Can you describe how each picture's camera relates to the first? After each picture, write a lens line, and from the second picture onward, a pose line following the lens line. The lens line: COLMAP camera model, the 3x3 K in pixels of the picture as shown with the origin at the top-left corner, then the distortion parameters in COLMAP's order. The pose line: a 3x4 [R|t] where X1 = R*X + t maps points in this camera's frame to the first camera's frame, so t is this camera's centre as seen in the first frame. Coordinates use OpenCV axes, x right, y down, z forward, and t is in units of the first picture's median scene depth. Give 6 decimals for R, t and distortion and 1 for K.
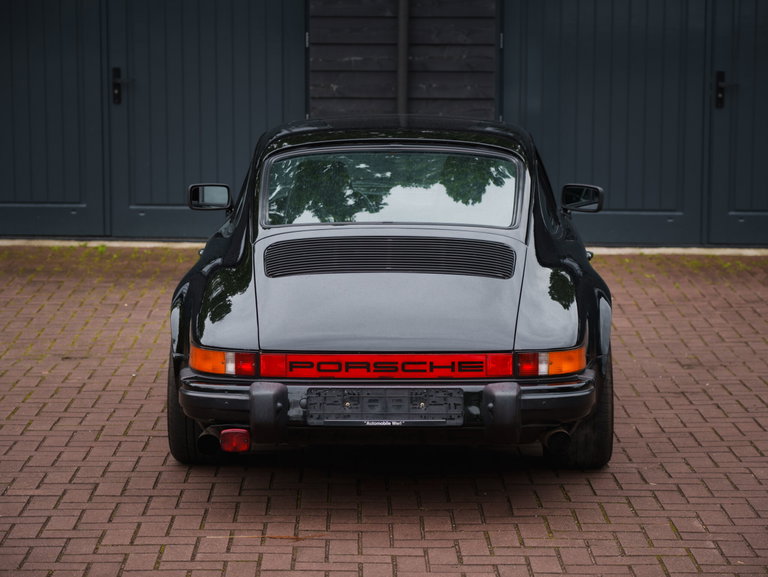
lens RADIAL K [[2322.2, 0, 364.7], [0, 2322.2, 343.8], [0, 0, 1]] dist [0.154112, 0.000000]
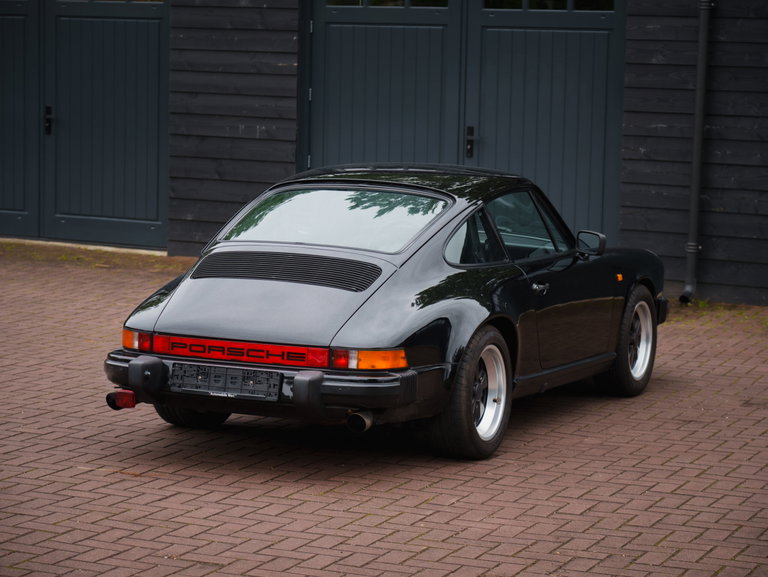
lens RADIAL K [[2322.2, 0, 378.2], [0, 2322.2, 295.1], [0, 0, 1]] dist [0.154112, 0.000000]
pose [[0.921009, 0.067758, -0.383603, 0.565946], [-0.087426, 0.995589, -0.034048, 0.015596], [0.379604, 0.064895, 0.922870, -0.145084]]
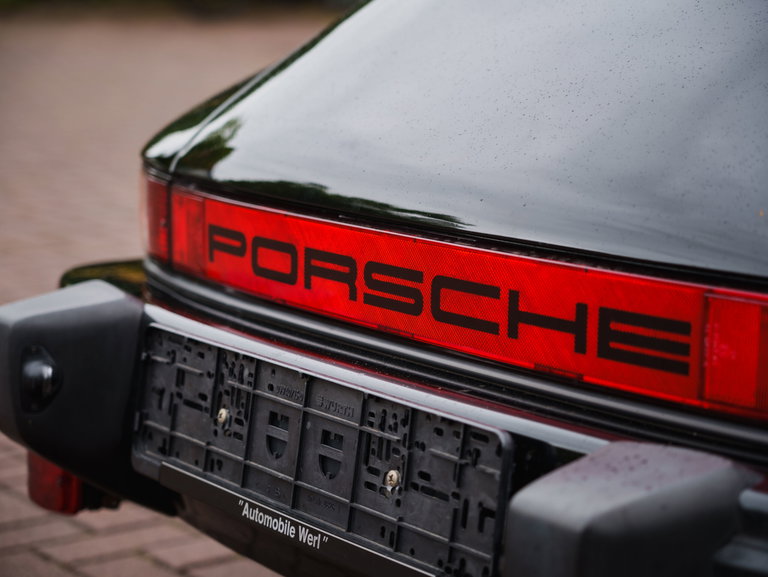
lens RADIAL K [[2064.3, 0, 384.8], [0, 2064.3, 288.8], [0, 0, 1]] dist [-0.015344, 0.000000]
pose [[0.585882, 0.127164, -0.800357, 0.172509], [-0.106129, 0.991146, 0.079789, -0.006188], [0.803417, 0.038194, 0.594191, 0.877227]]
